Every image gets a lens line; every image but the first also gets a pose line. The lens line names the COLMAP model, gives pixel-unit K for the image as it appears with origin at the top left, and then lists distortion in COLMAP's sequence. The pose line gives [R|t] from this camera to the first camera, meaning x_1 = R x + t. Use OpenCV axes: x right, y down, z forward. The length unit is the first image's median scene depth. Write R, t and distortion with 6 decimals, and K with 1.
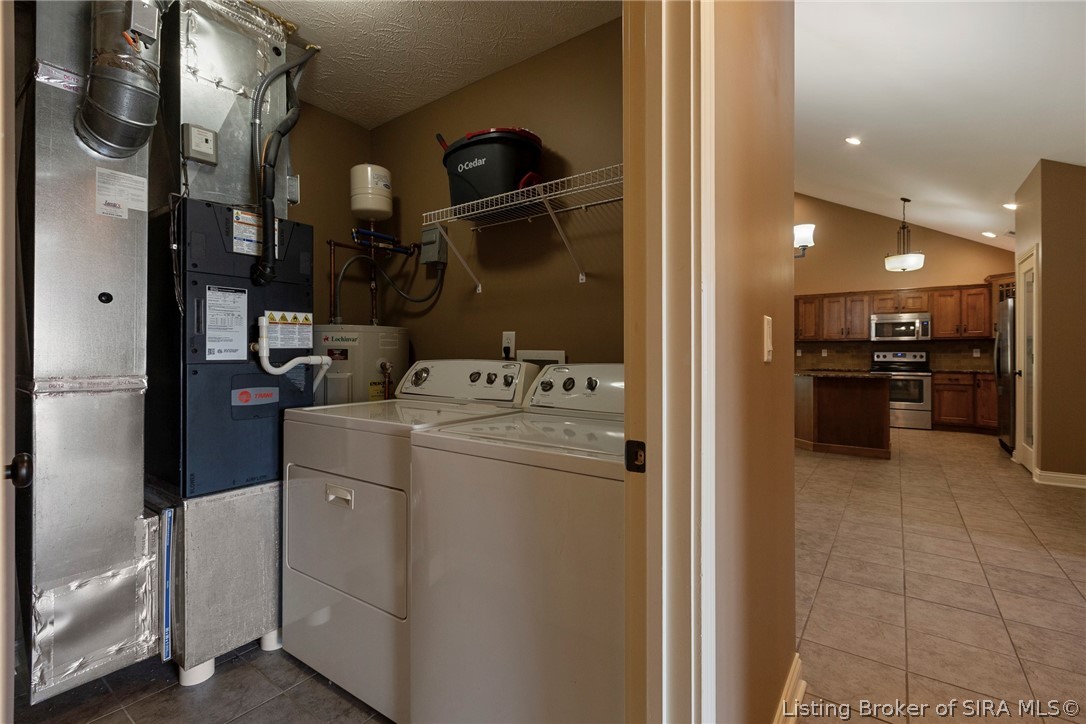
lens RADIAL K [[480.5, 0, 547.3], [0, 480.5, 353.2], [0, 0, 1]] dist [0.001616, -0.000507]
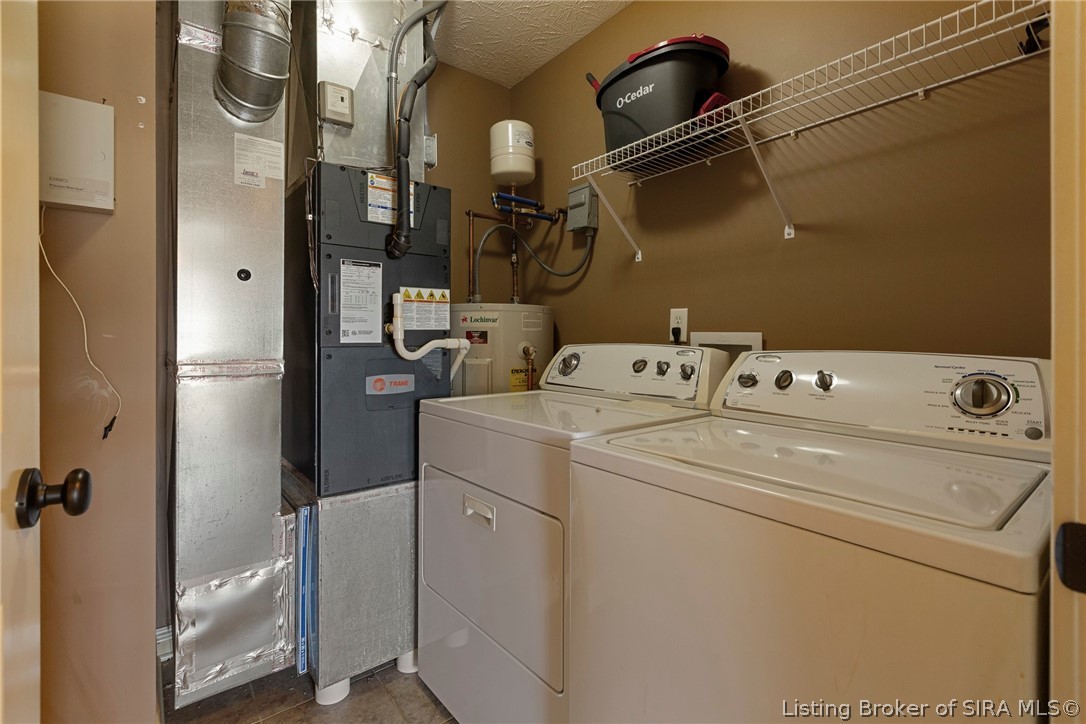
lens RADIAL K [[491.9, 0, 544.3], [0, 491.9, 340.5], [0, 0, 1]] dist [-0.001118, 0.000060]
pose [[0.962781, 0.003023, -0.270267, -0.093340], [-0.001453, 0.999981, 0.006010, 0.003729], [0.270280, -0.005394, 0.962767, 0.211449]]
